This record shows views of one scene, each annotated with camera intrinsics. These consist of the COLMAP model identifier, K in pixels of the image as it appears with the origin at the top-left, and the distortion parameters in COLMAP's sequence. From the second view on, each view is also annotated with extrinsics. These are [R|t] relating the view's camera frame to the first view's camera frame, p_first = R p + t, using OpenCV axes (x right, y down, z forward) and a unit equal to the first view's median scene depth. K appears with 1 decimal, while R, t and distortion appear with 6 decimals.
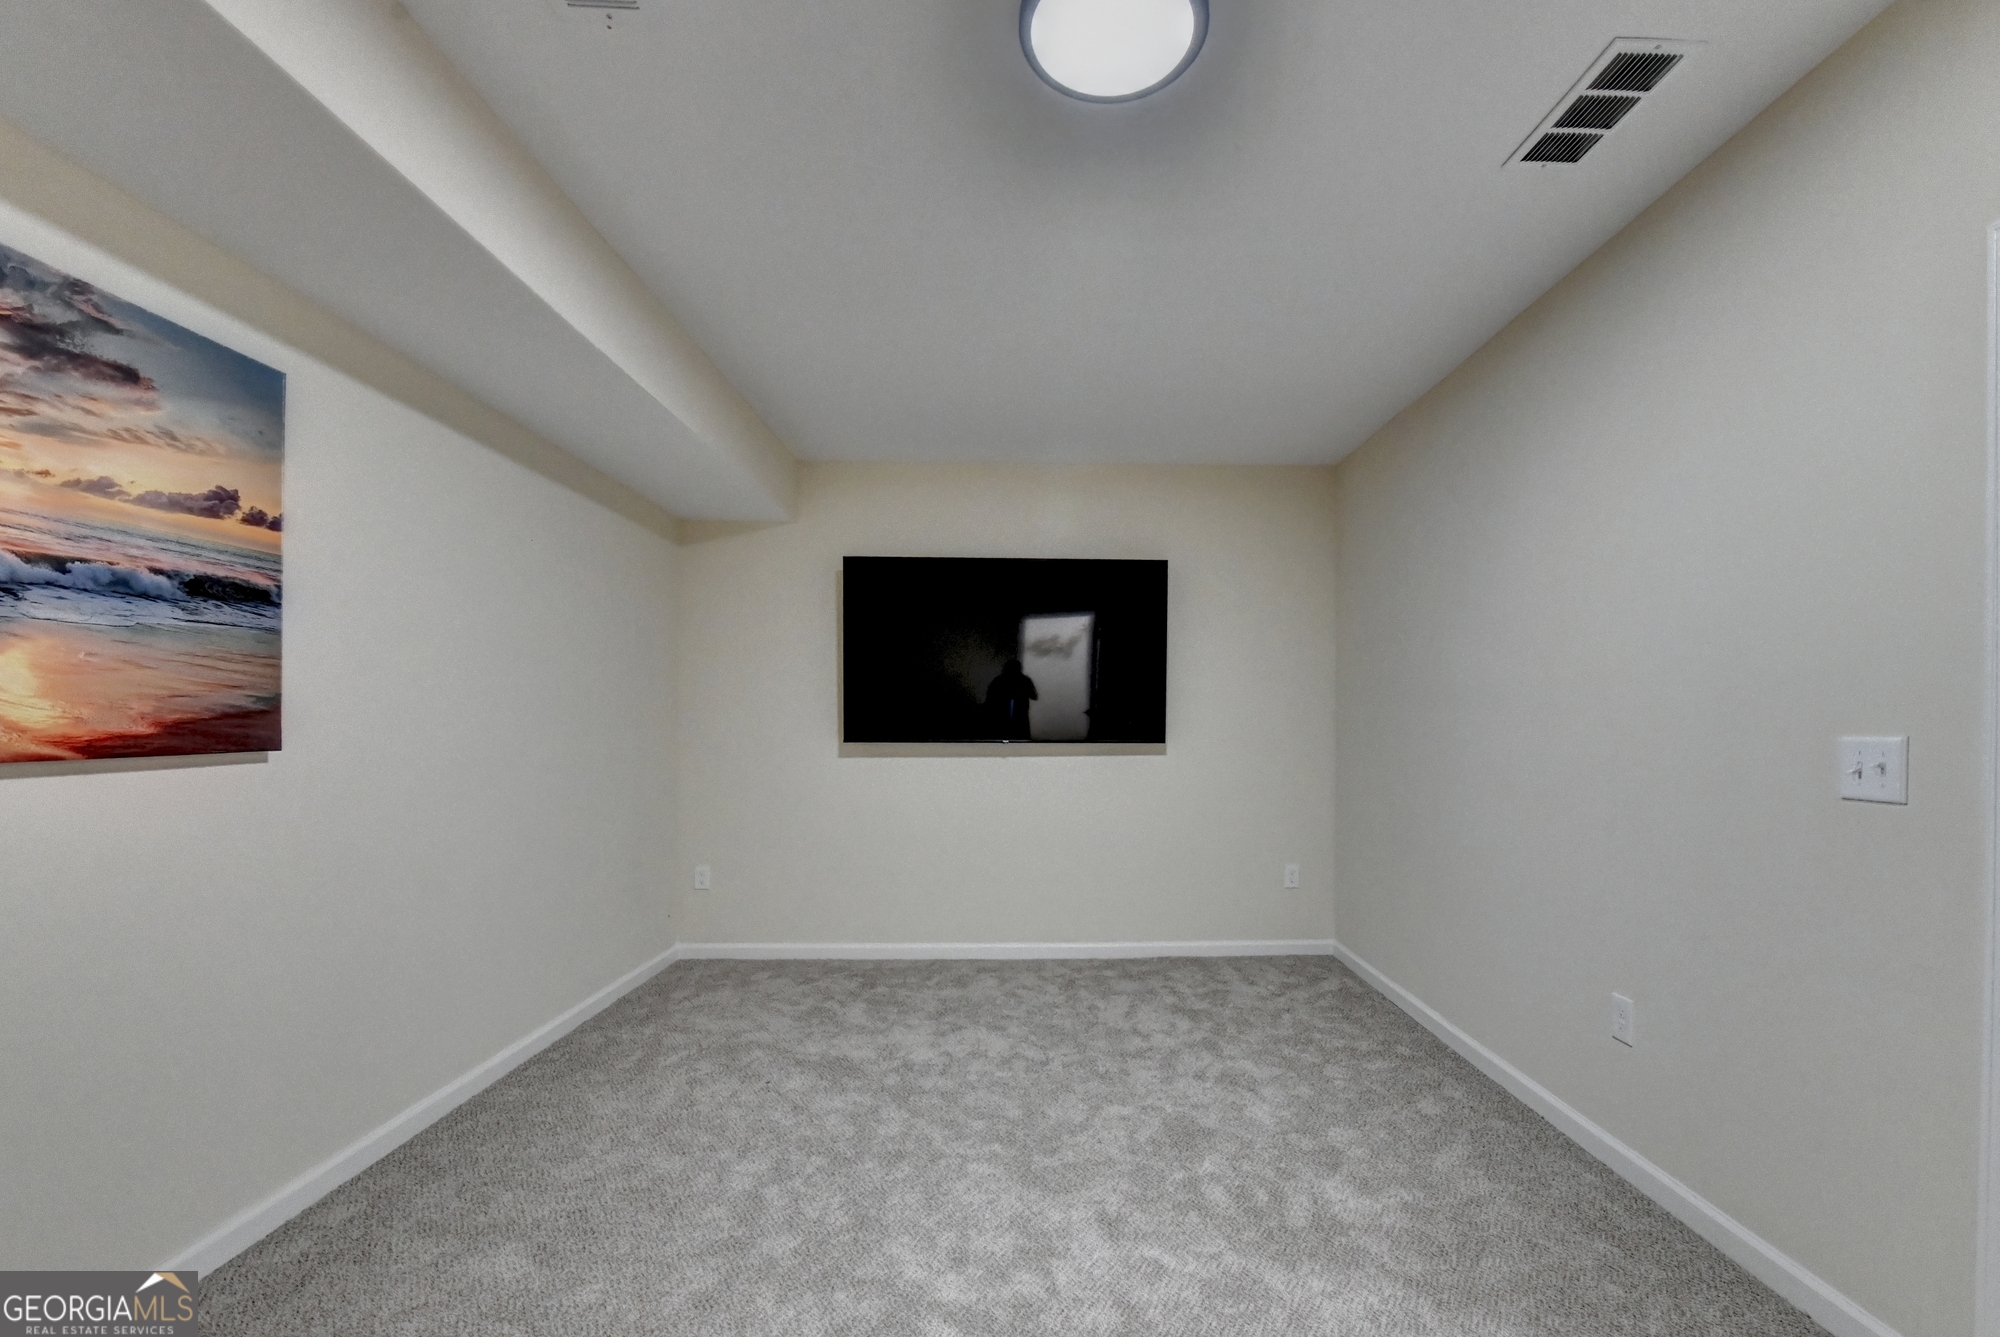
lens RADIAL K [[817.2, 0, 1027.3], [0, 817.2, 736.7], [0, 0, 1]] dist [-0.000005, -0.000263]
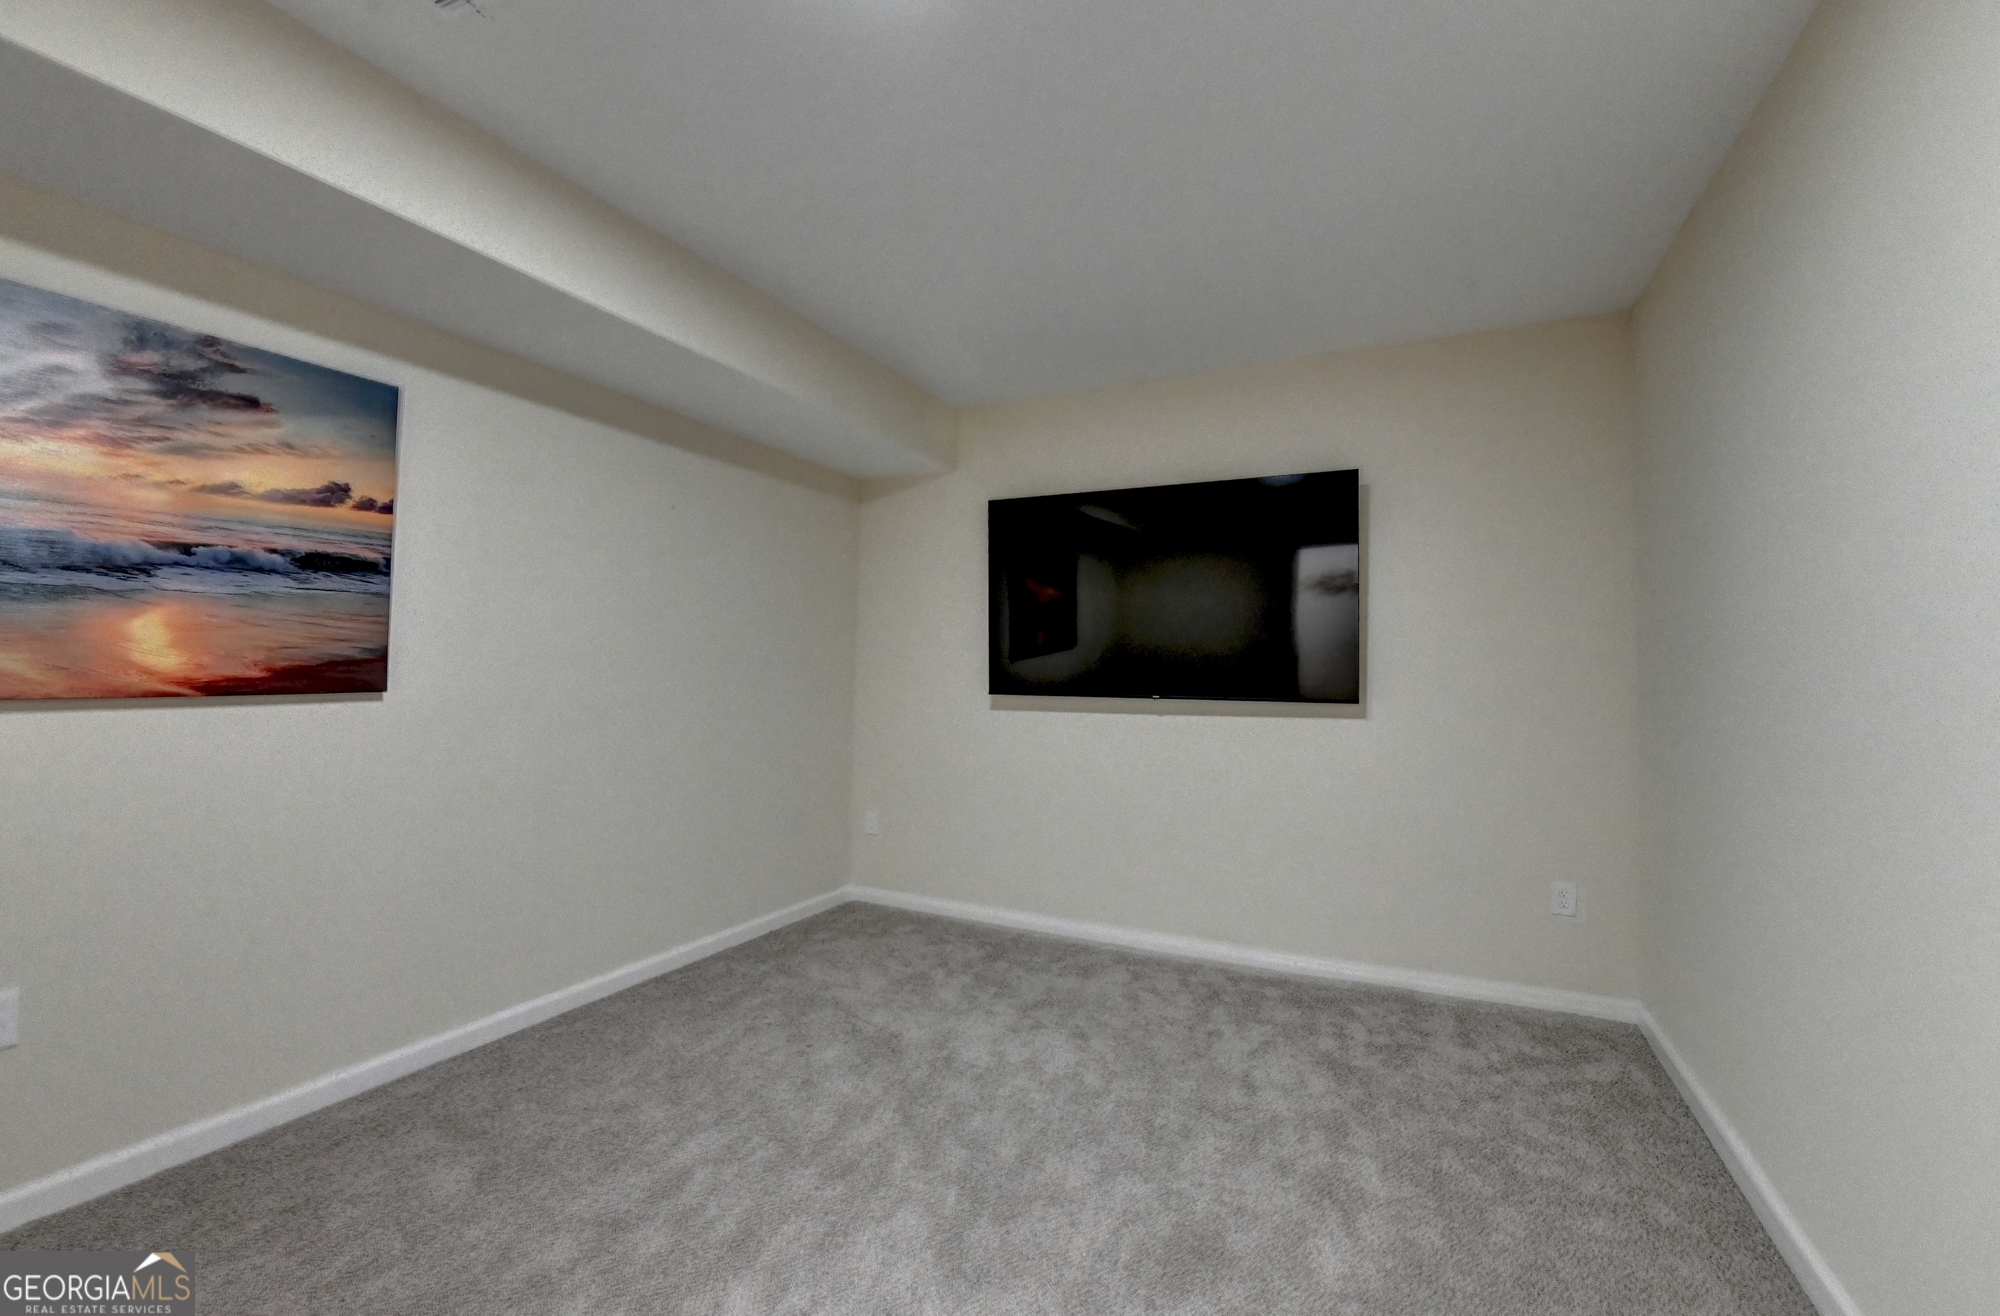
lens RADIAL K [[812.6, 0, 1000.0], [0, 812.6, 658.0], [0, 0, 1]] dist [-0.004884, -0.000496]
pose [[0.889400, -0.001114, -0.457128, 0.523851], [-0.016149, 0.999296, -0.033855, -0.008873], [0.456844, 0.037493, 0.888756, 0.386751]]
